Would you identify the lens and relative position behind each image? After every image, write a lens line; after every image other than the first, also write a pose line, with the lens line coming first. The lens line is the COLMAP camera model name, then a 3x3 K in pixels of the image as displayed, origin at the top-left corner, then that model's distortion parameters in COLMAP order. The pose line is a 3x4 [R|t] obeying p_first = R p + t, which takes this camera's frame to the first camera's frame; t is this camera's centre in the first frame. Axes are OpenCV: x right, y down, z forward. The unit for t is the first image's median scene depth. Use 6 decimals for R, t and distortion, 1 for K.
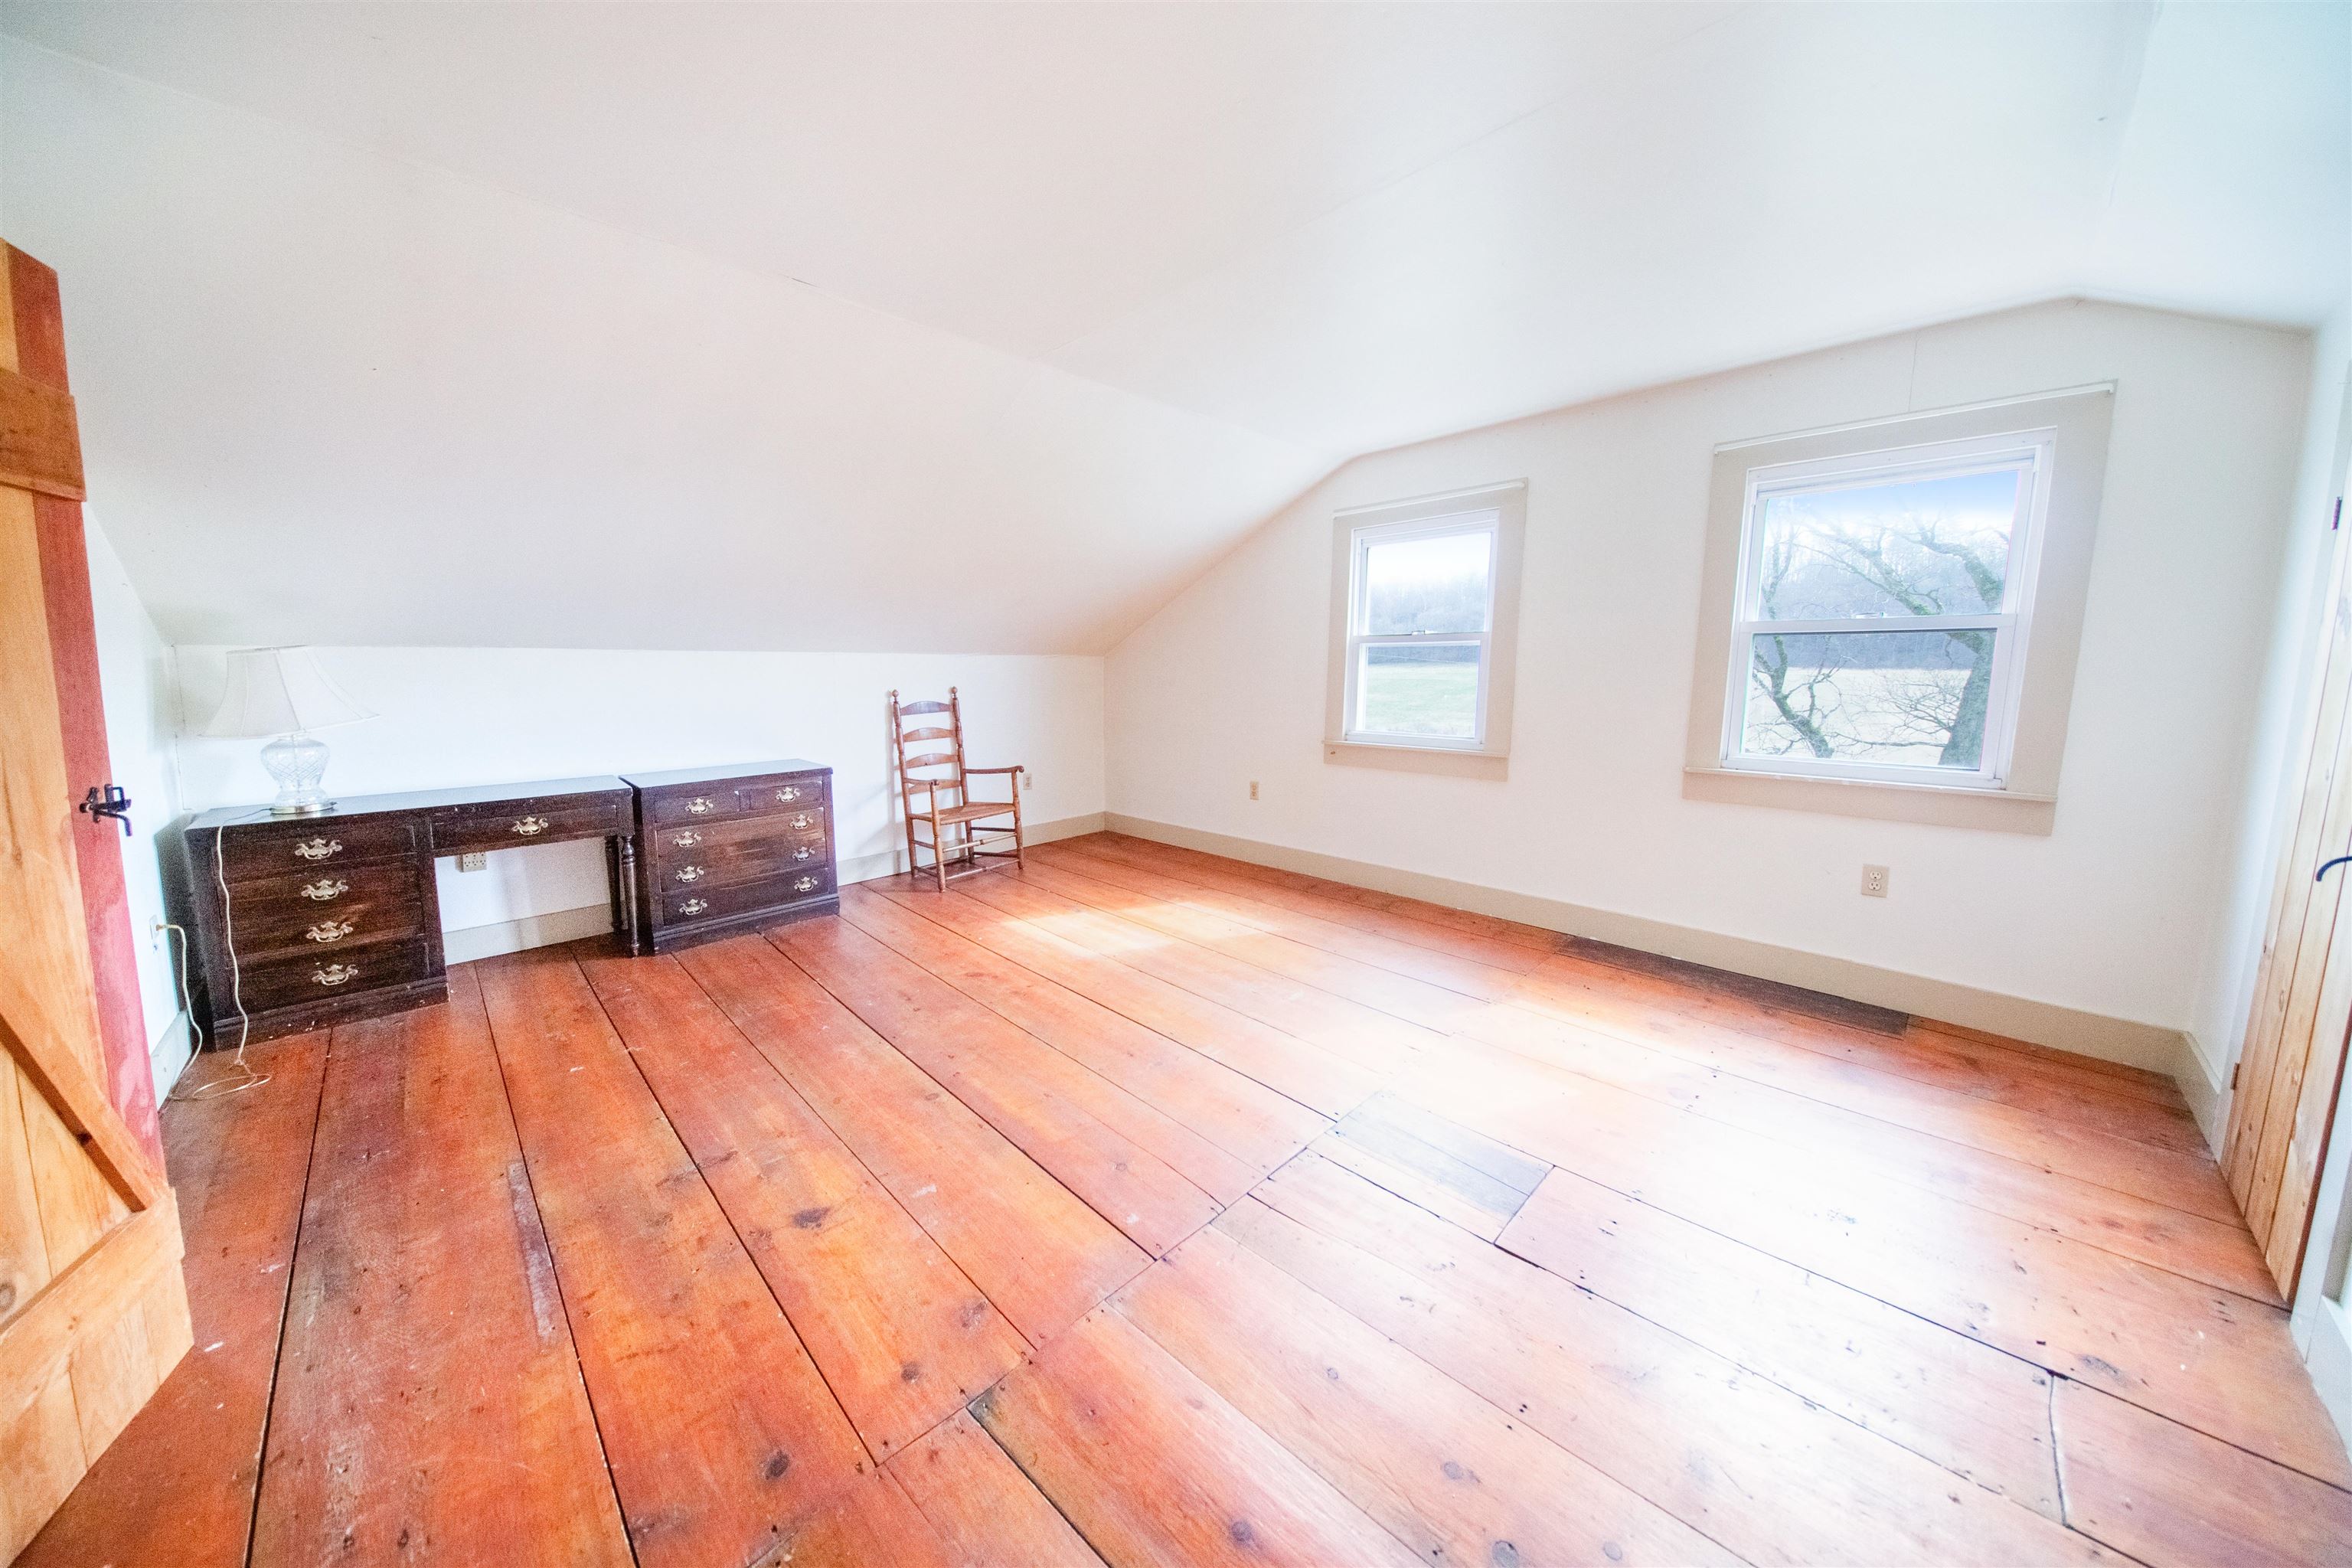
lens RADIAL K [[785.9, 0, 1179.6], [0, 785.9, 796.3], [0, 0, 1]] dist [-0.021162, -0.000636]
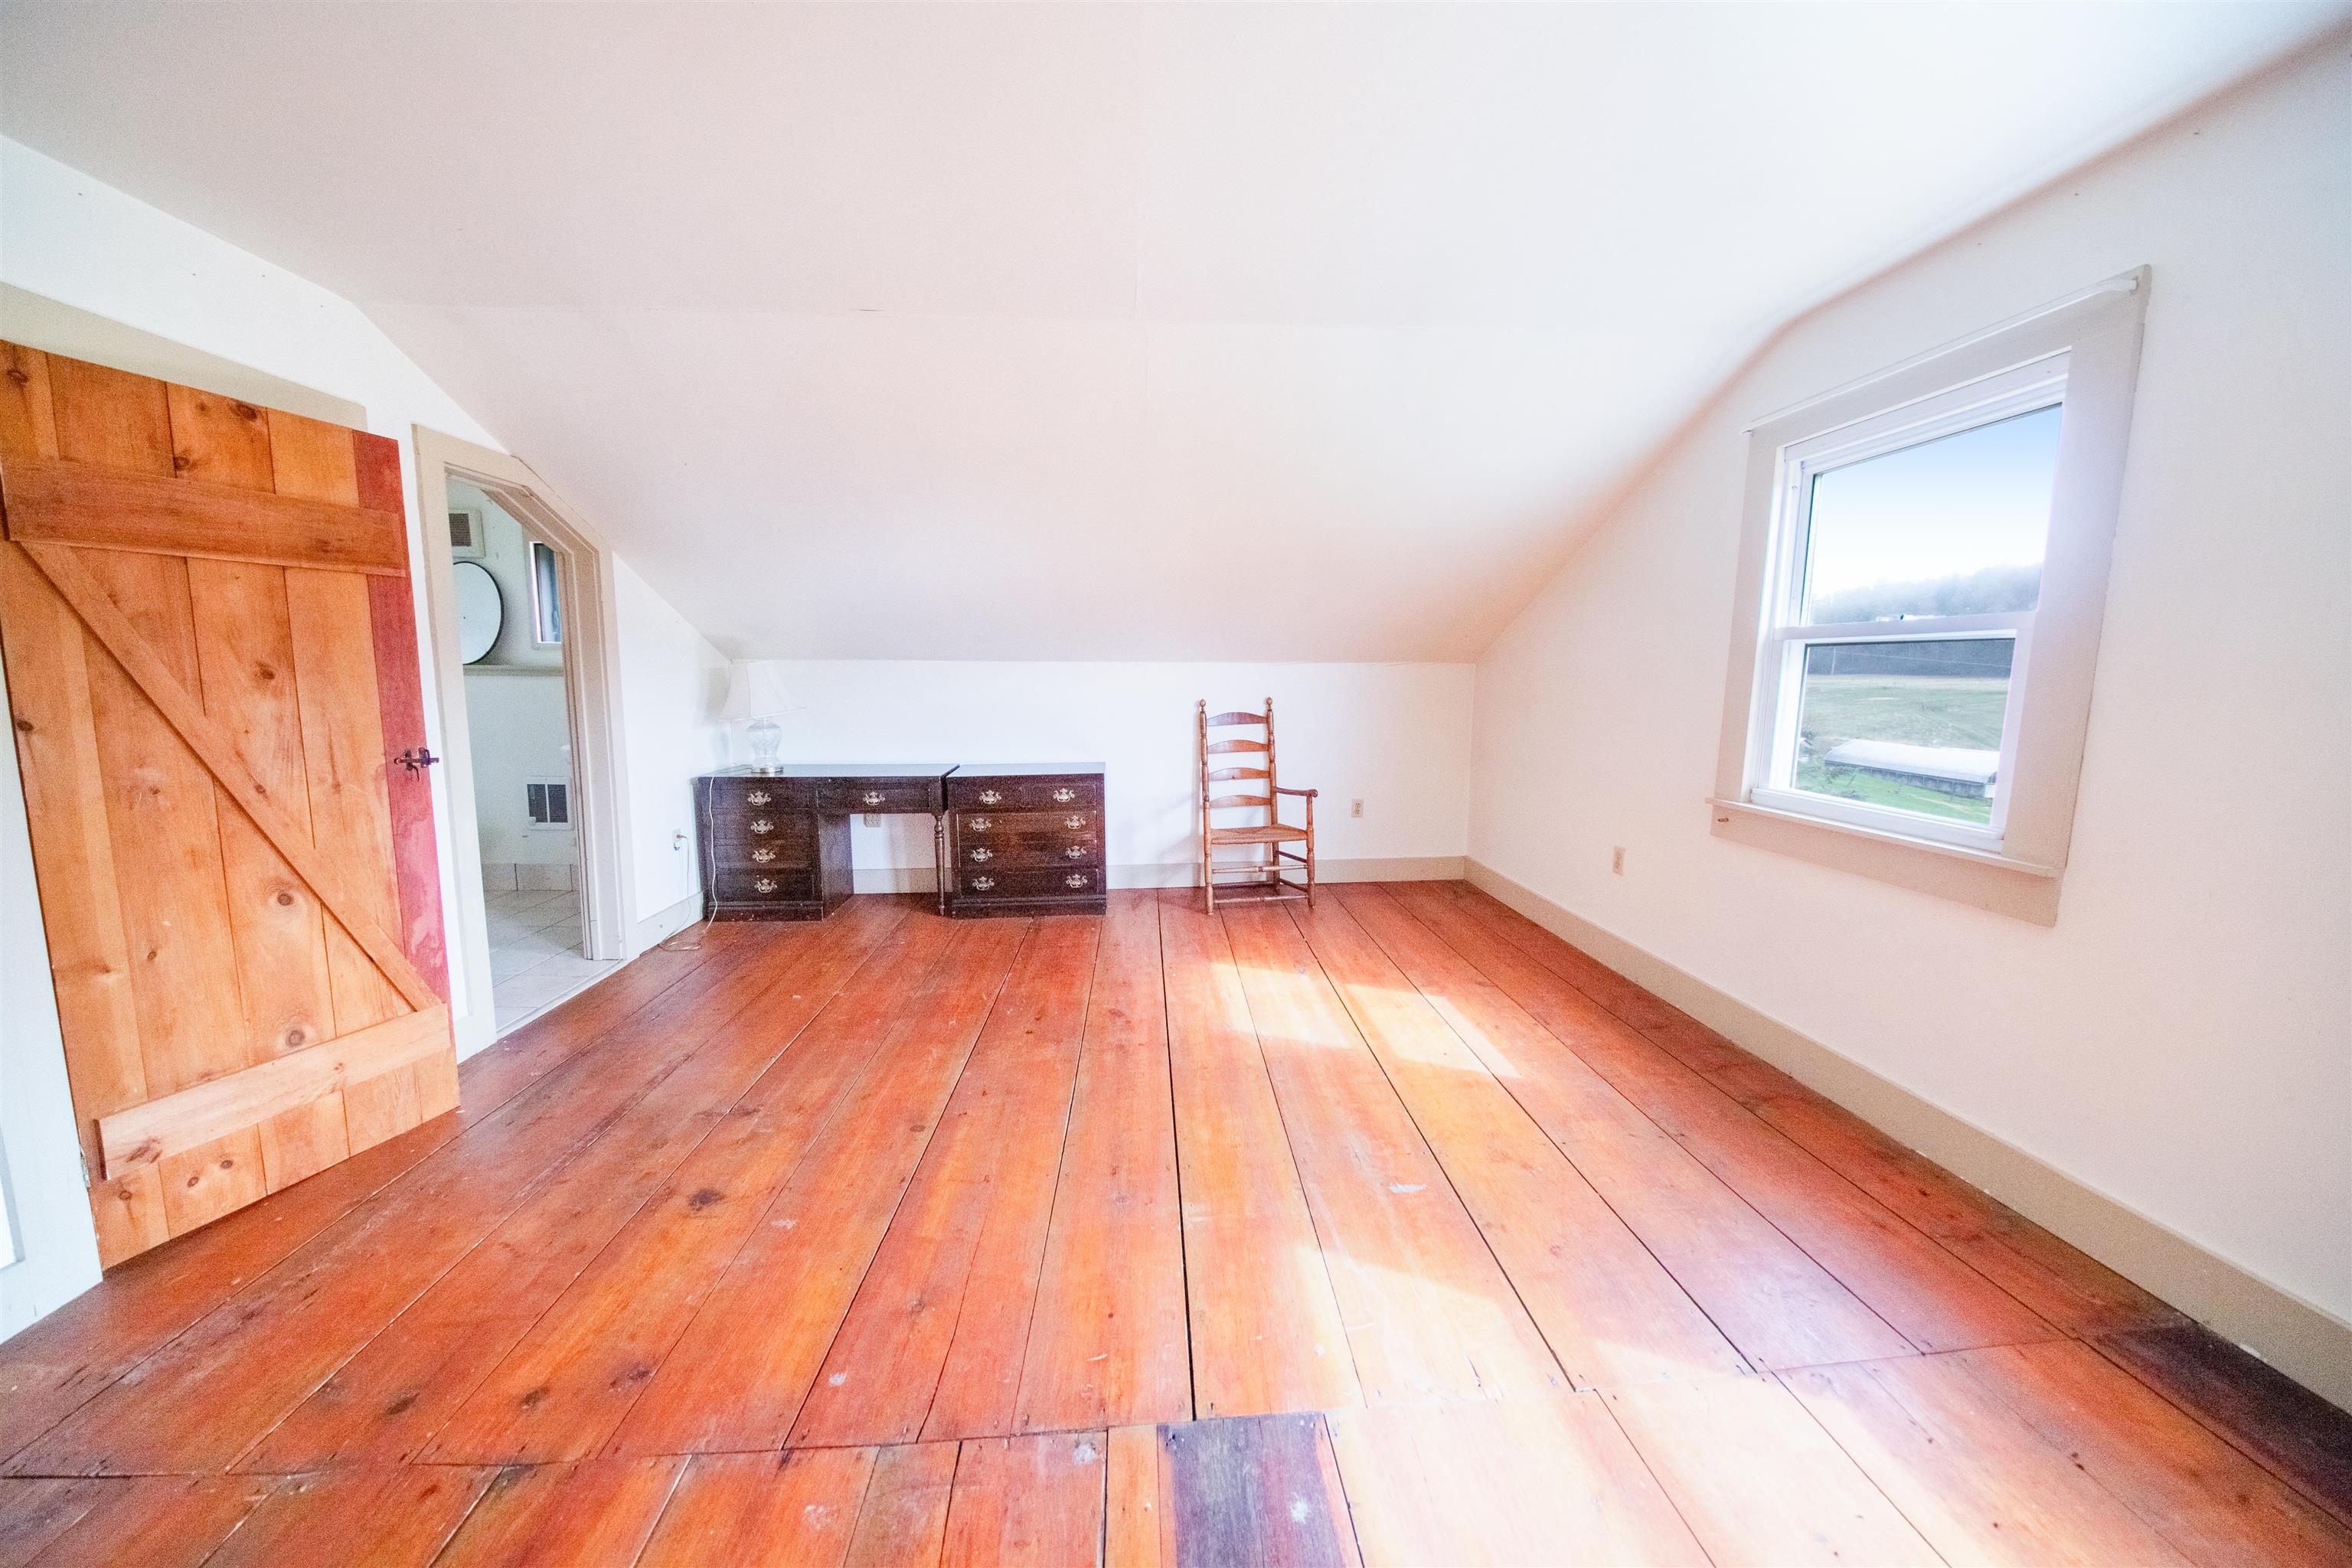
lens RADIAL K [[785.9, 0, 1172.7], [0, 785.9, 784.1], [0, 0, 1]] dist [-0.021162, -0.000636]
pose [[0.737558, 0.095182, -0.668542, 0.330180], [-0.111110, 0.993629, 0.018885, -0.055098], [0.666080, 0.060353, 0.743434, 0.309596]]
